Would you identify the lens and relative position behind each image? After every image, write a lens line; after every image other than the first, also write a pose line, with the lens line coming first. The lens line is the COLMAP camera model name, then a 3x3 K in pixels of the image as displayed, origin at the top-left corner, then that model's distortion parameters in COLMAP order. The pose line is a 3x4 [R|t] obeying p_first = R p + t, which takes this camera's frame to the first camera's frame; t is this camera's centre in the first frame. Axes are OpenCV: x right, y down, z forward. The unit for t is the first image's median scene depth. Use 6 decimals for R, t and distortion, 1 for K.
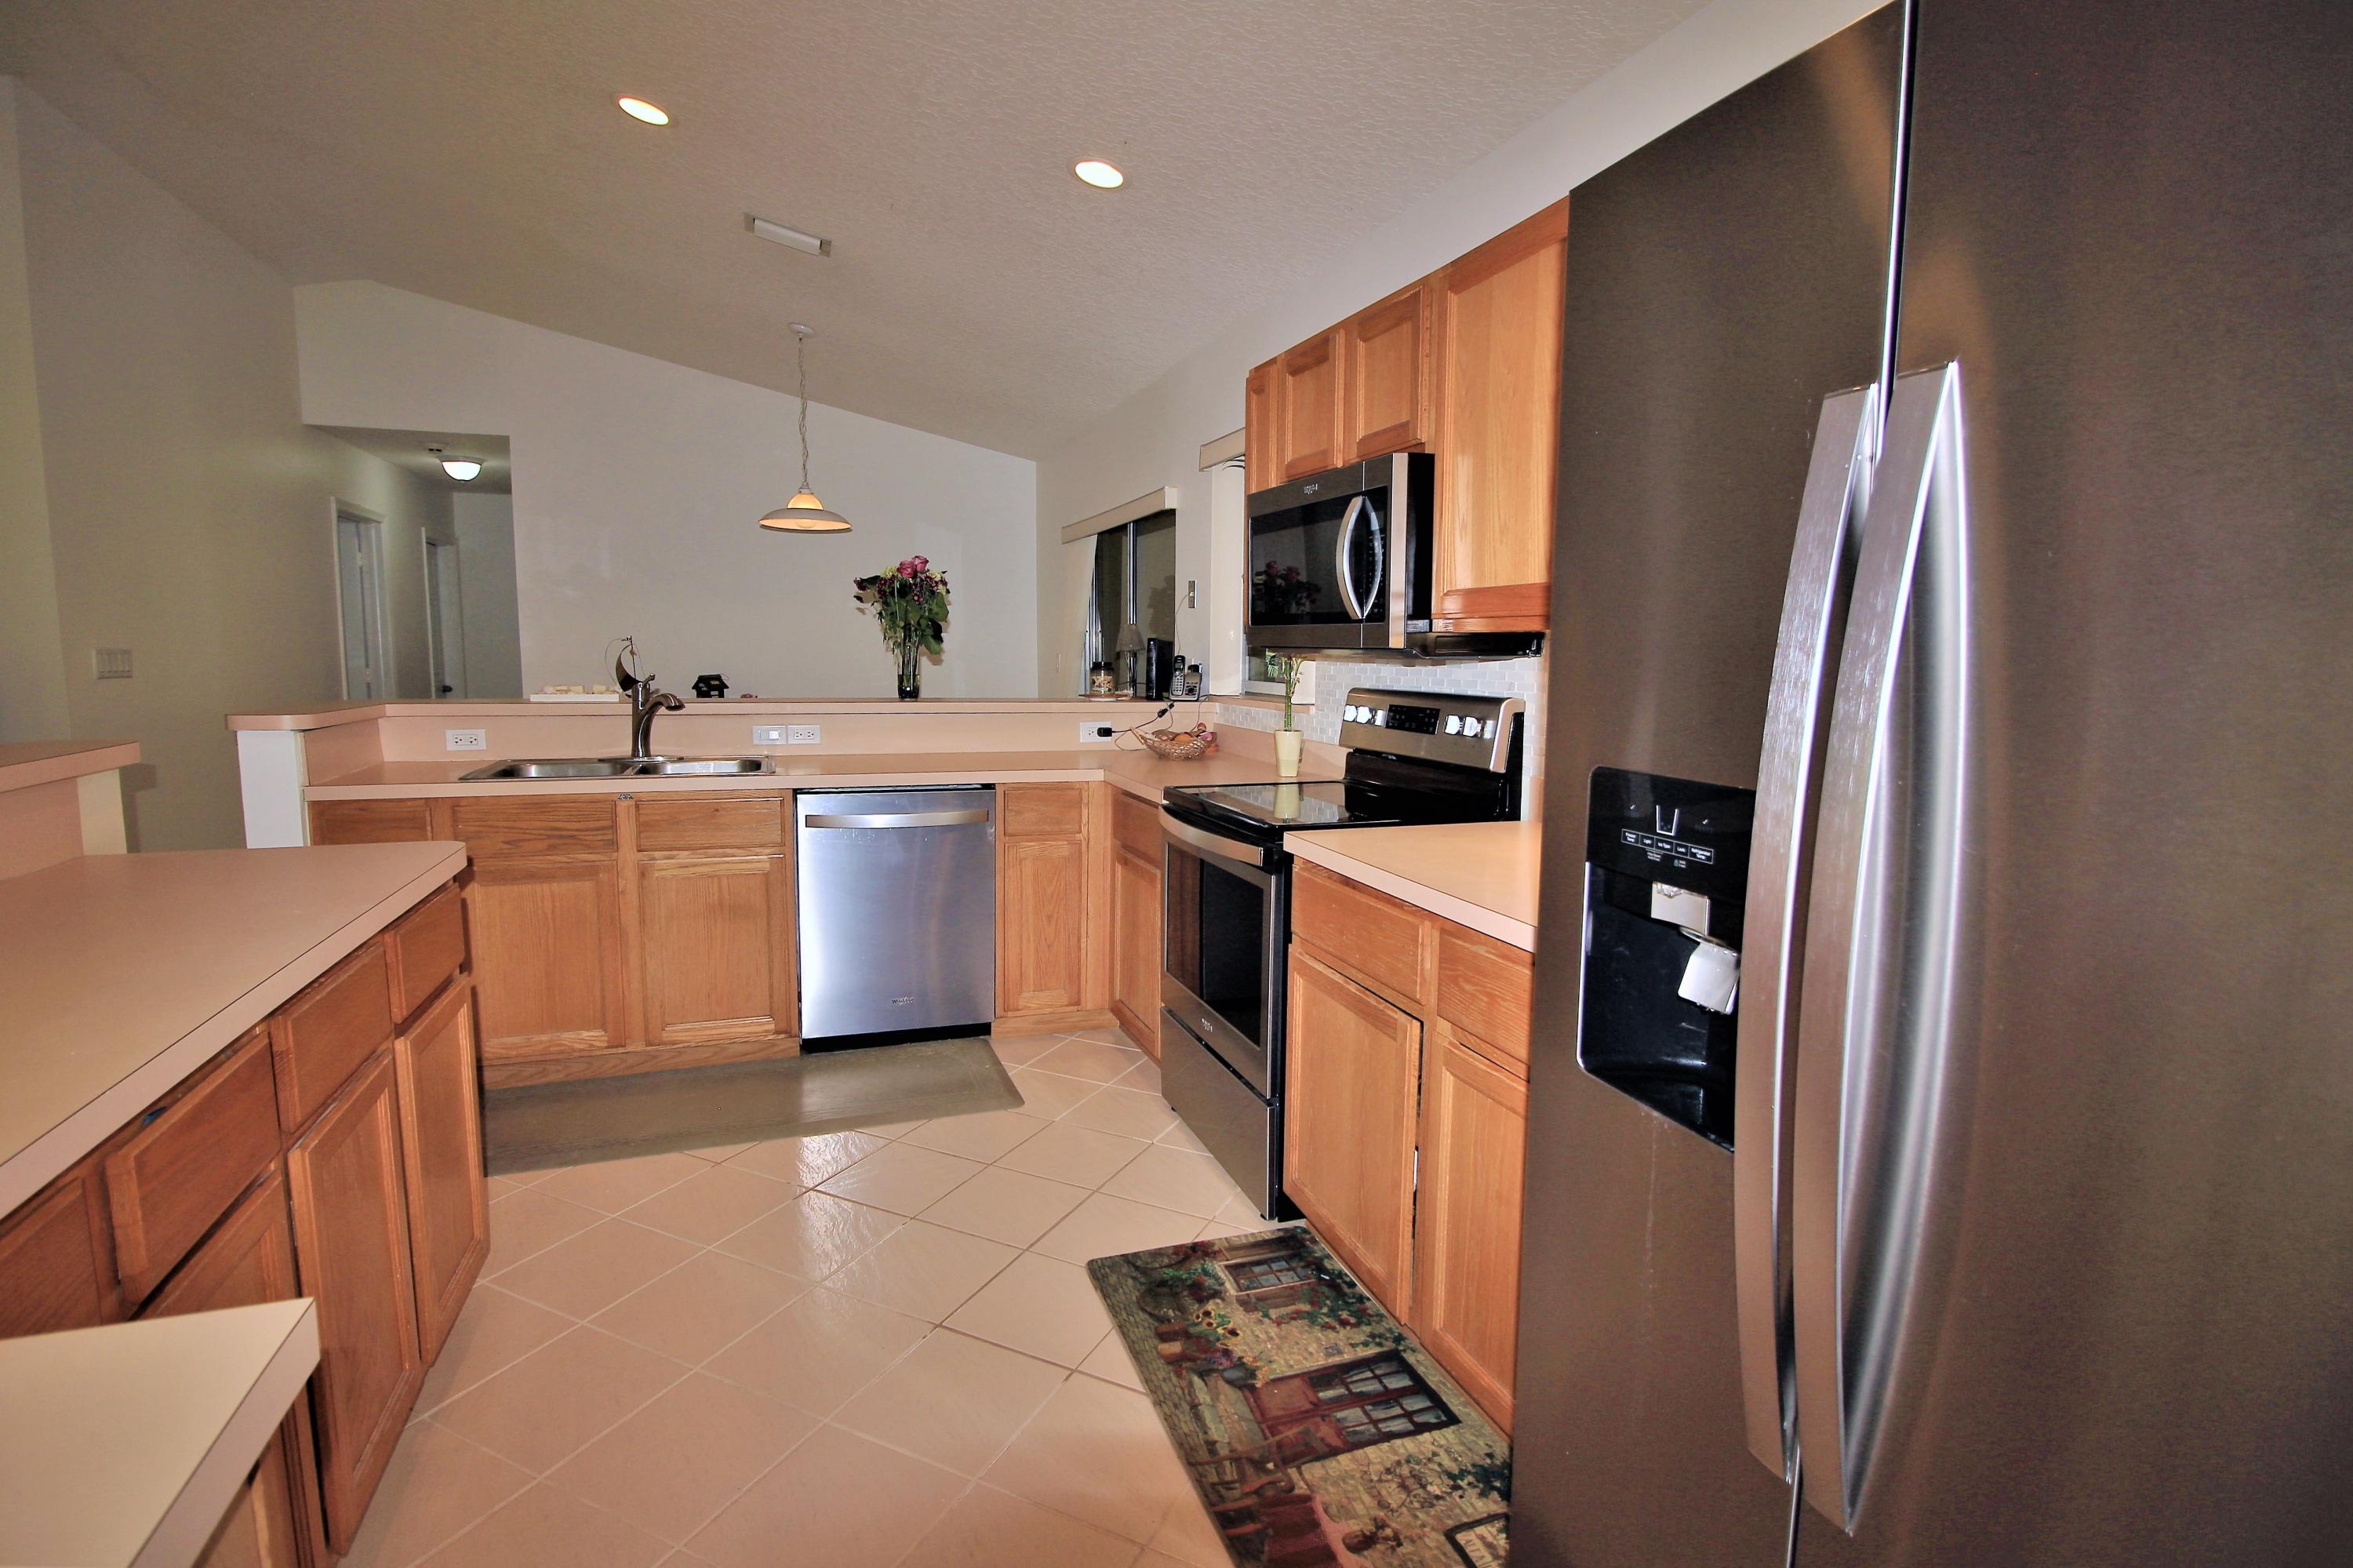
lens RADIAL K [[1101.9, 0, 1176.5], [0, 1101.9, 784.0], [0, 0, 1]] dist [0.002280, -0.016007]
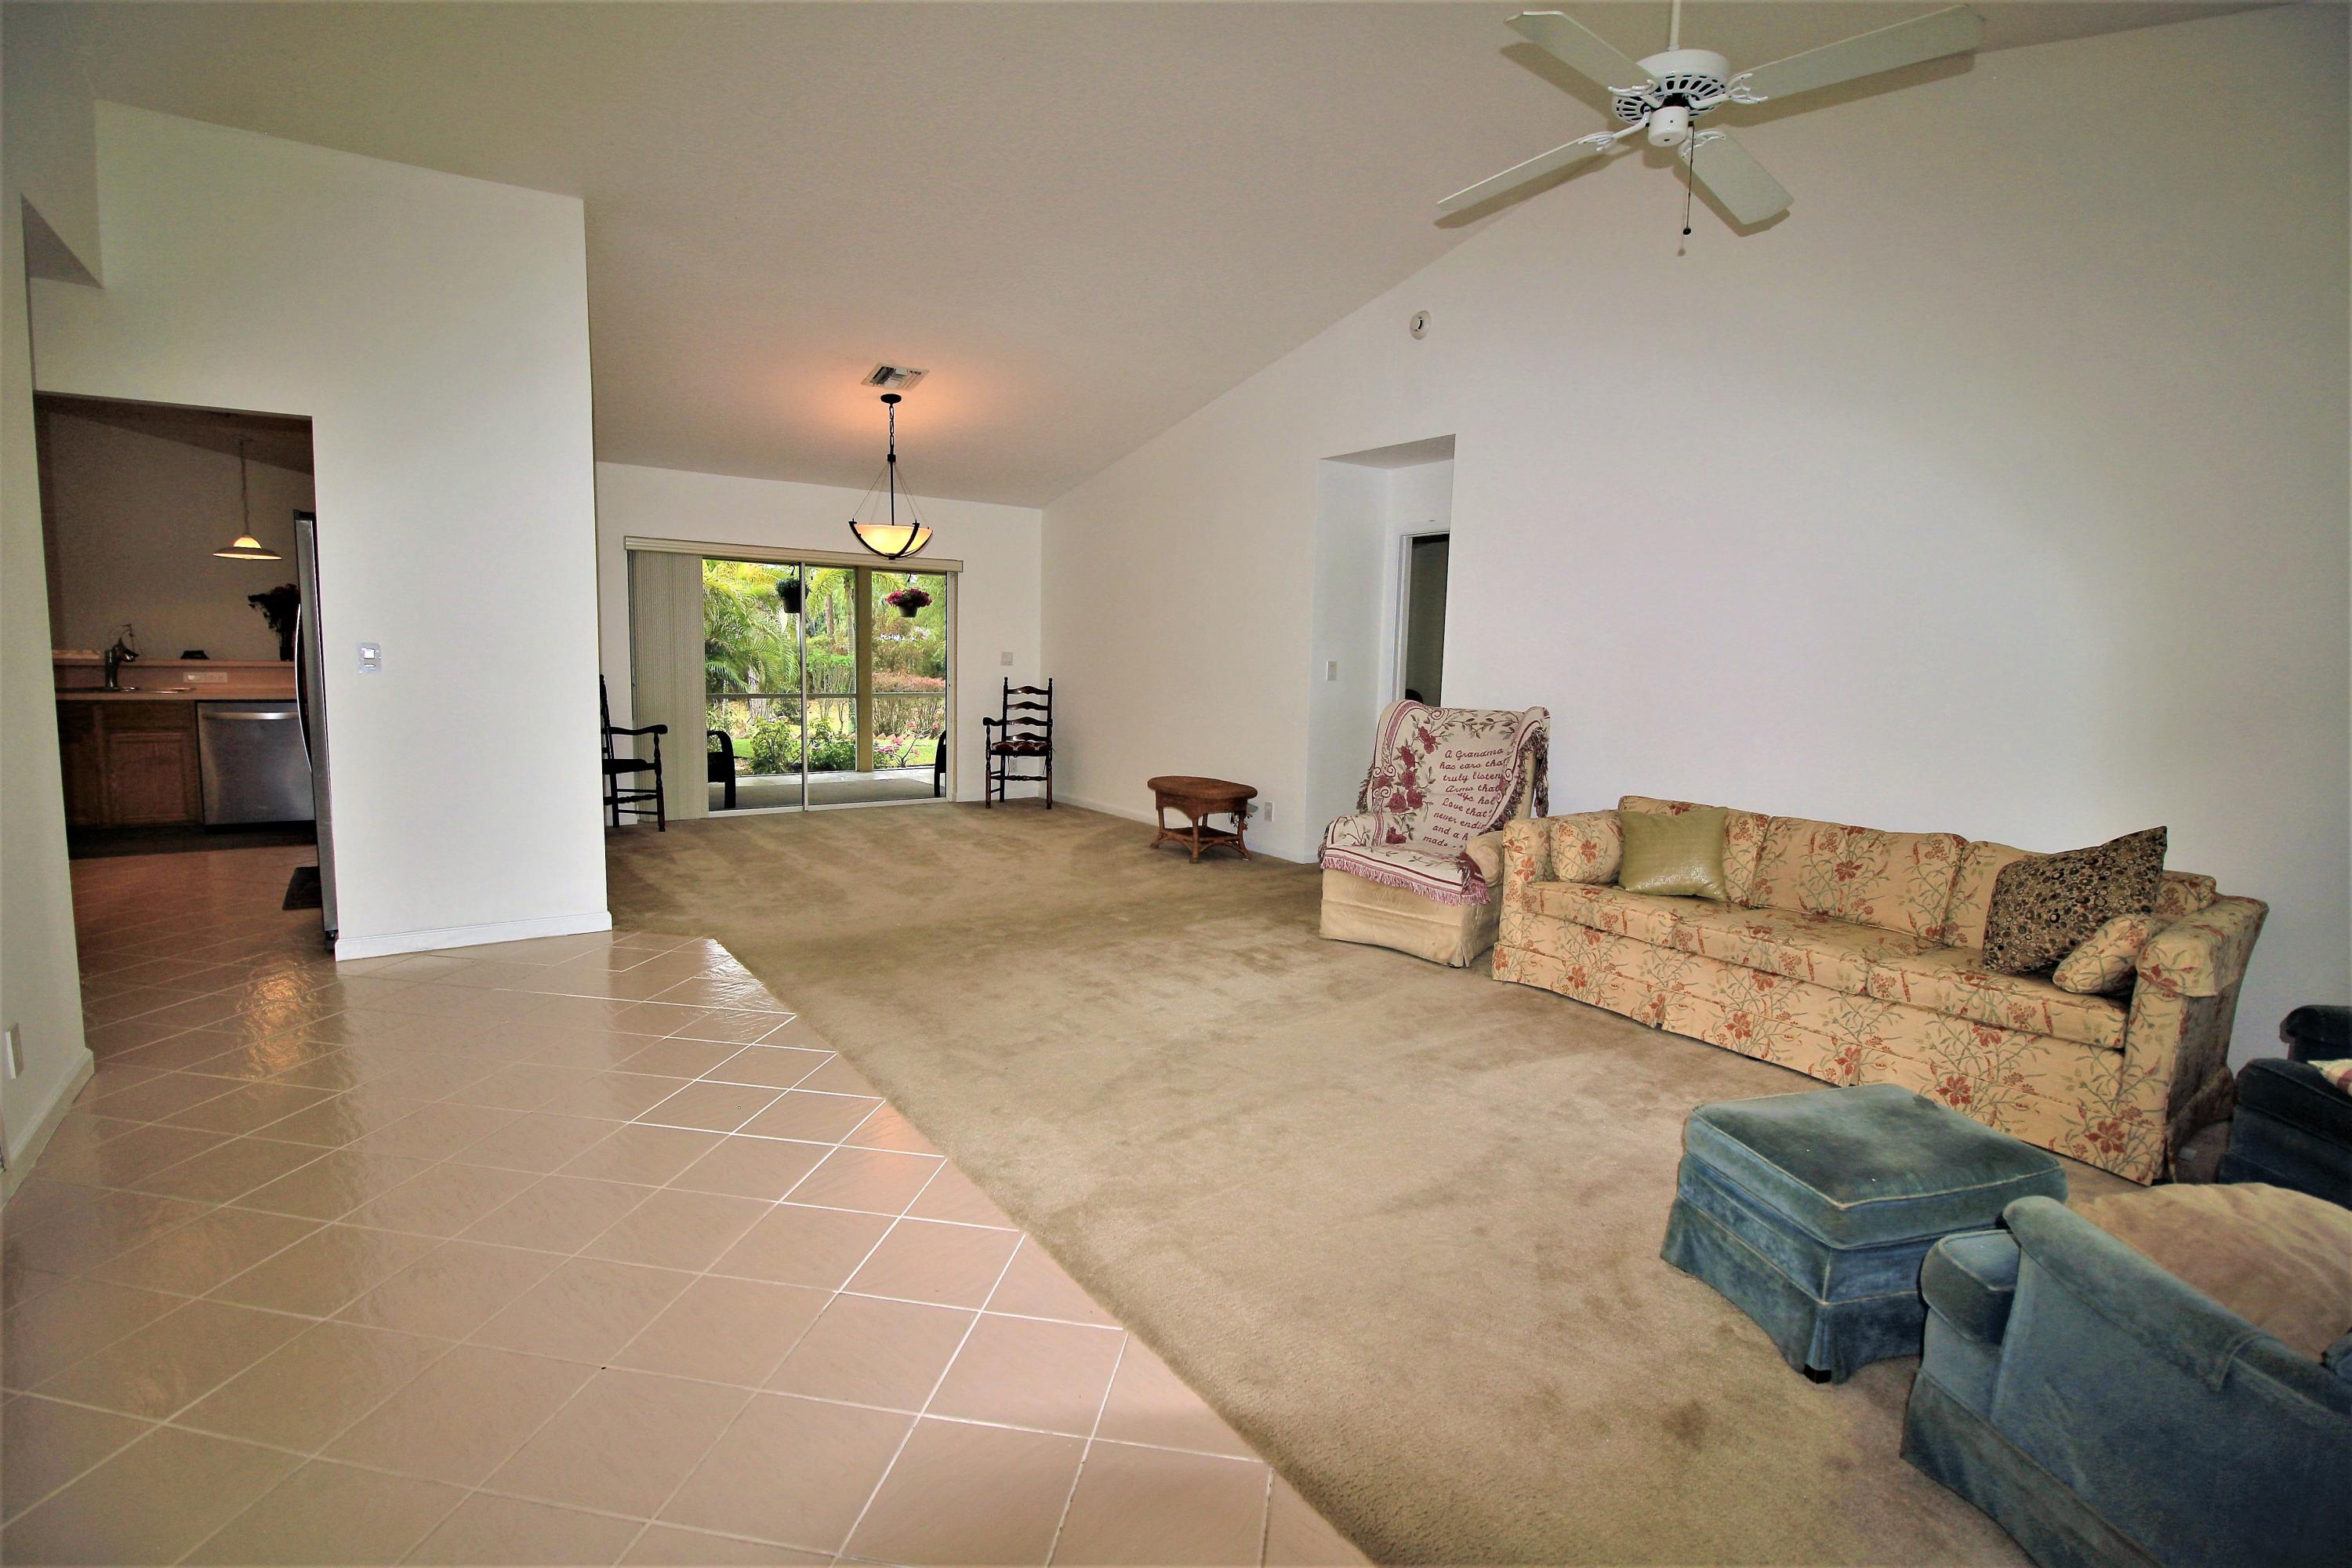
lens RADIAL K [[1101.4, 0, 1176.0], [0, 1101.4, 784.0], [0, 0, 1]] dist [0.002280, -0.016007]
pose [[0.964236, -0.022730, 0.264068, 0.728632], [0.021372, 0.999739, 0.008016, 0.152290], [-0.264182, -0.002086, 0.964471, -1.204147]]
